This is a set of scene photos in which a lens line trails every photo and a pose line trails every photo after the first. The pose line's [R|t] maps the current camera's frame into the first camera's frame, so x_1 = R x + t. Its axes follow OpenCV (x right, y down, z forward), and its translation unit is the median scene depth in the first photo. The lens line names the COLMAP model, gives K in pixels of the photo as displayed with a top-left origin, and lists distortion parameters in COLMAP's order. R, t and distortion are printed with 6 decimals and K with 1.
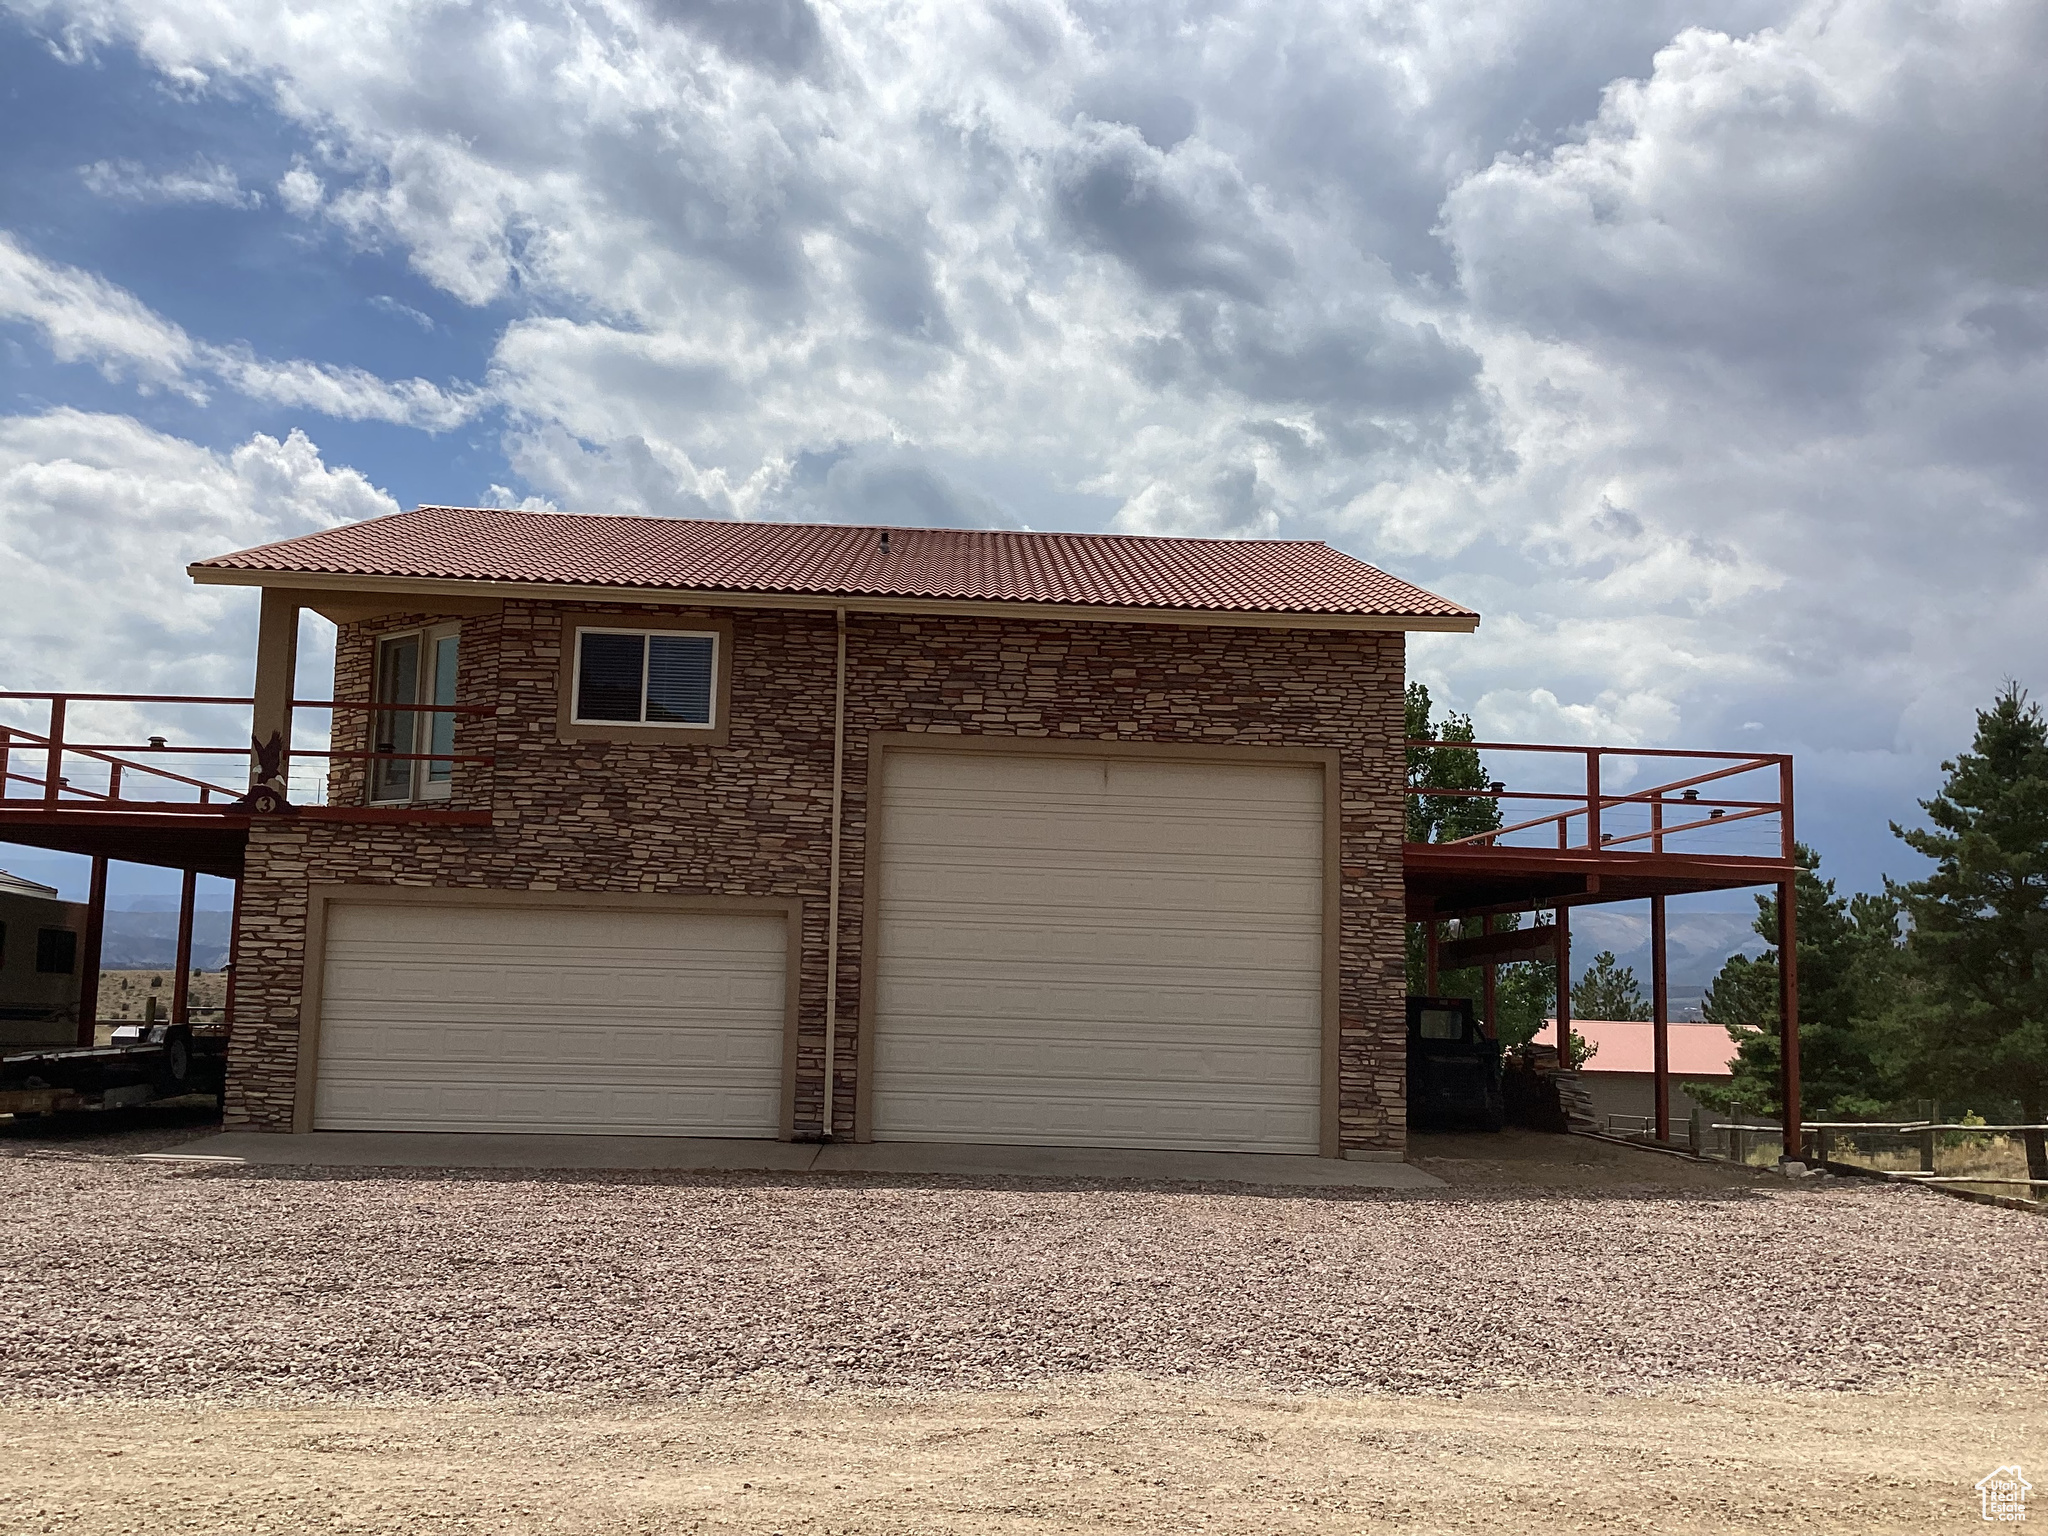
lens RADIAL K [[1842.3, 0, 1021.1], [0, 1842.3, 763.1], [0, 0, 1]] dist [0.102856, -0.225115]
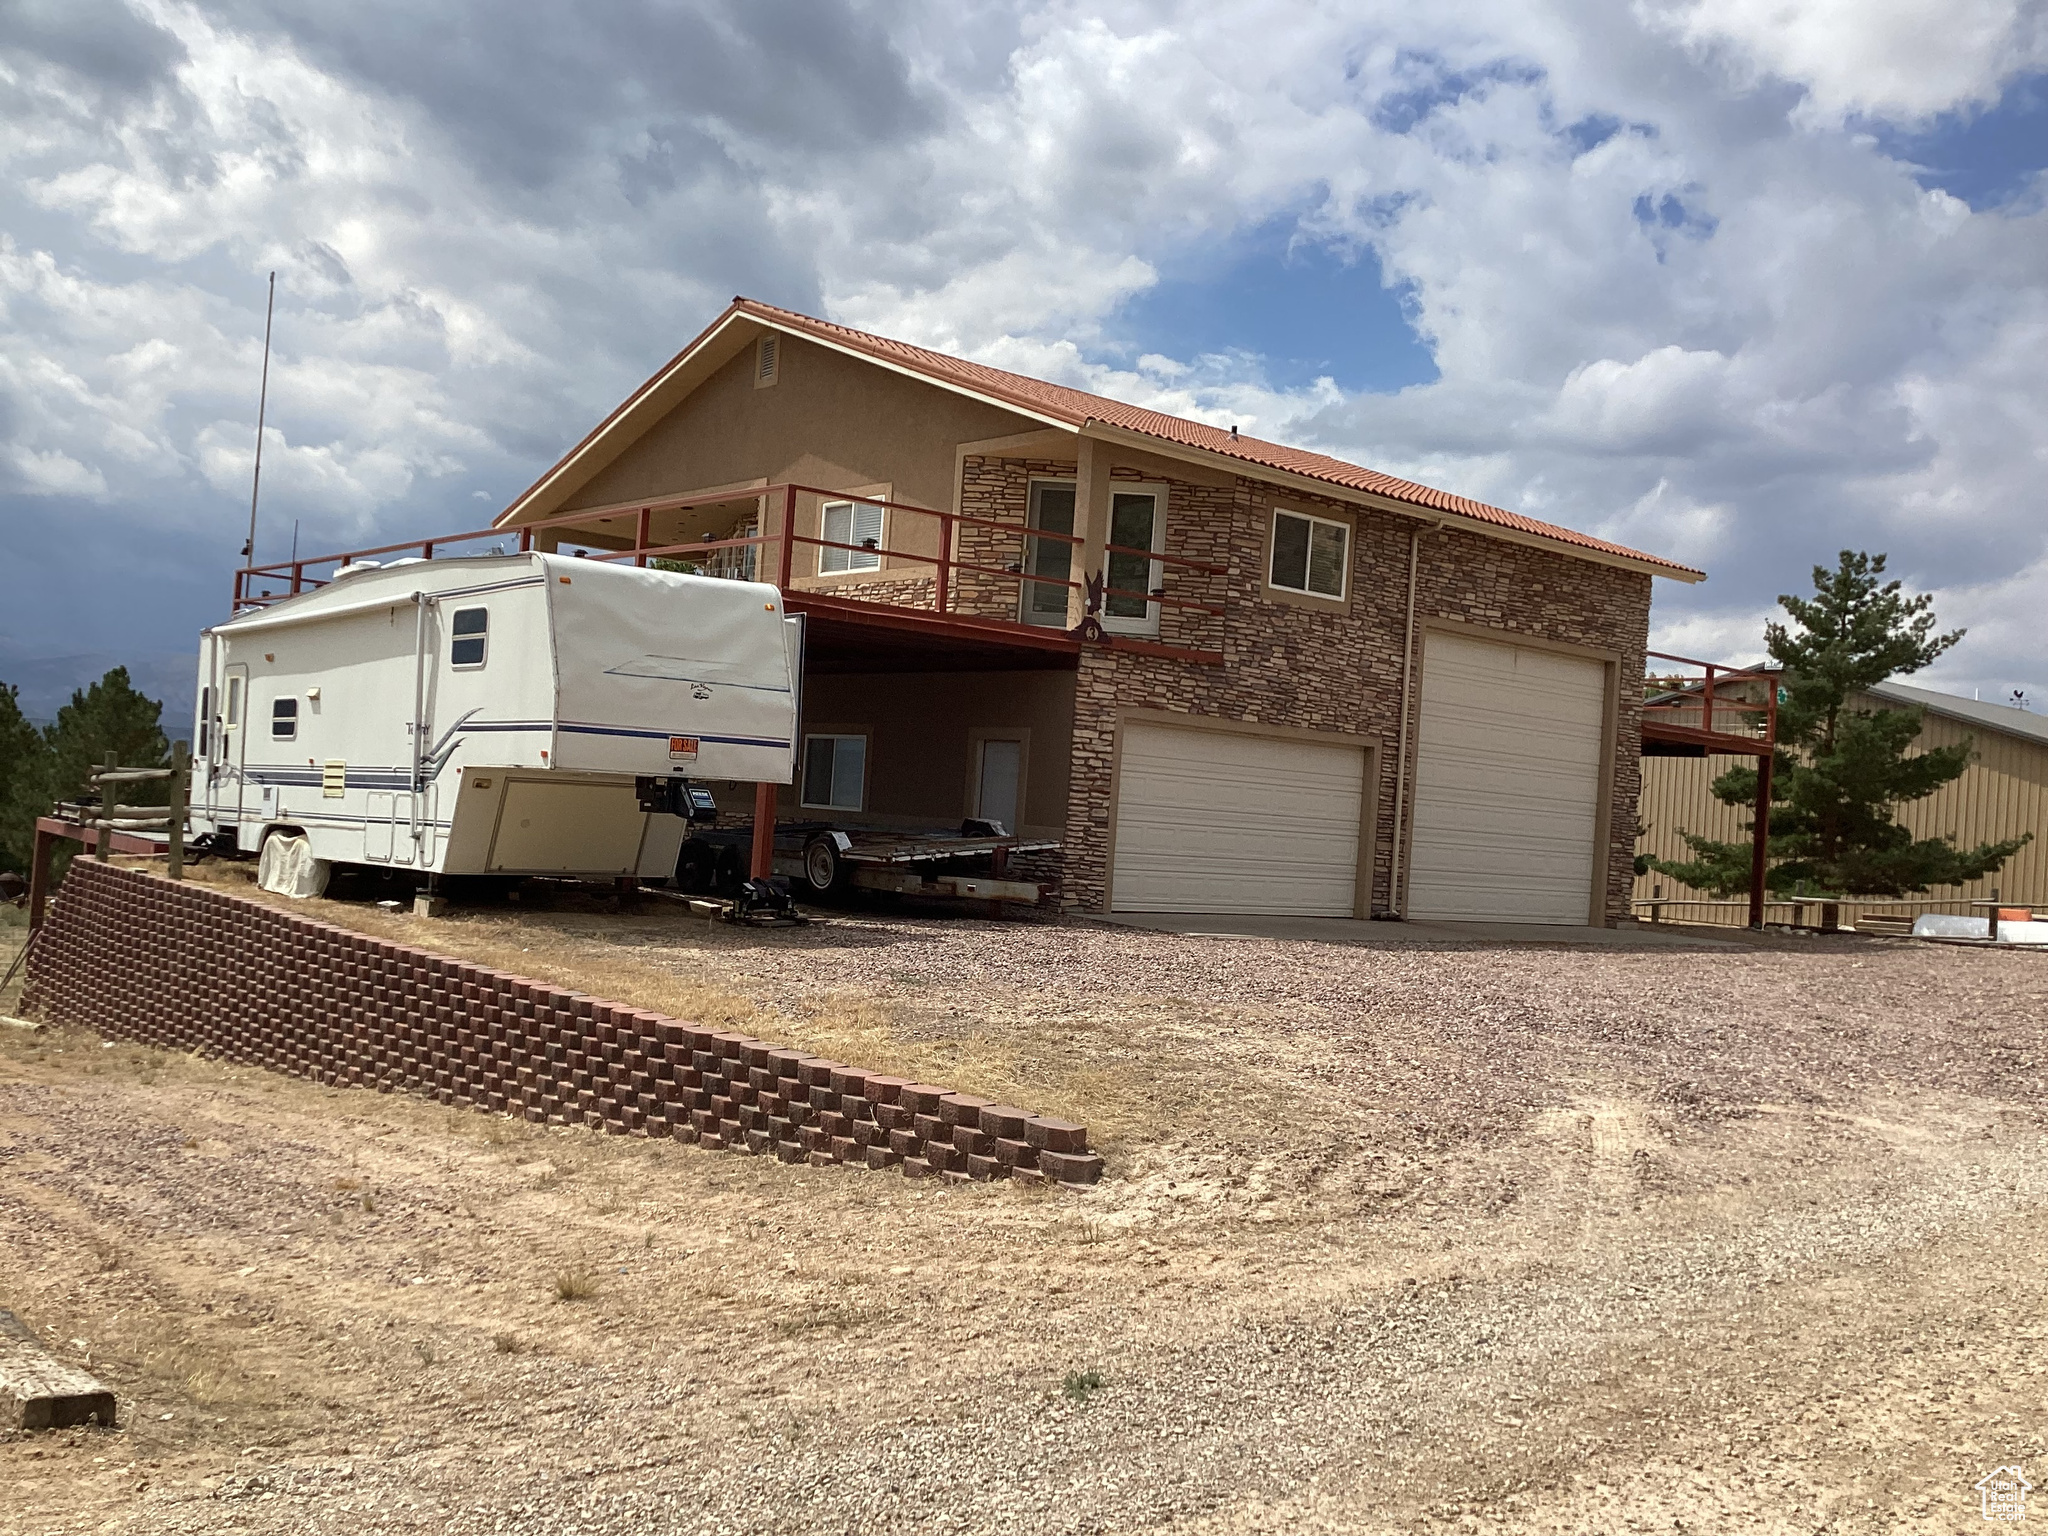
lens RADIAL K [[1824.3, 0, 1035.9], [0, 1824.3, 770.0], [0, 0, 1]] dist [0.110890, -0.196219]
pose [[0.792615, 0.040488, 0.608376, -1.101870], [-0.116460, 0.989476, 0.085877, 0.012660], [-0.598497, -0.138918, 0.788989, 0.117534]]
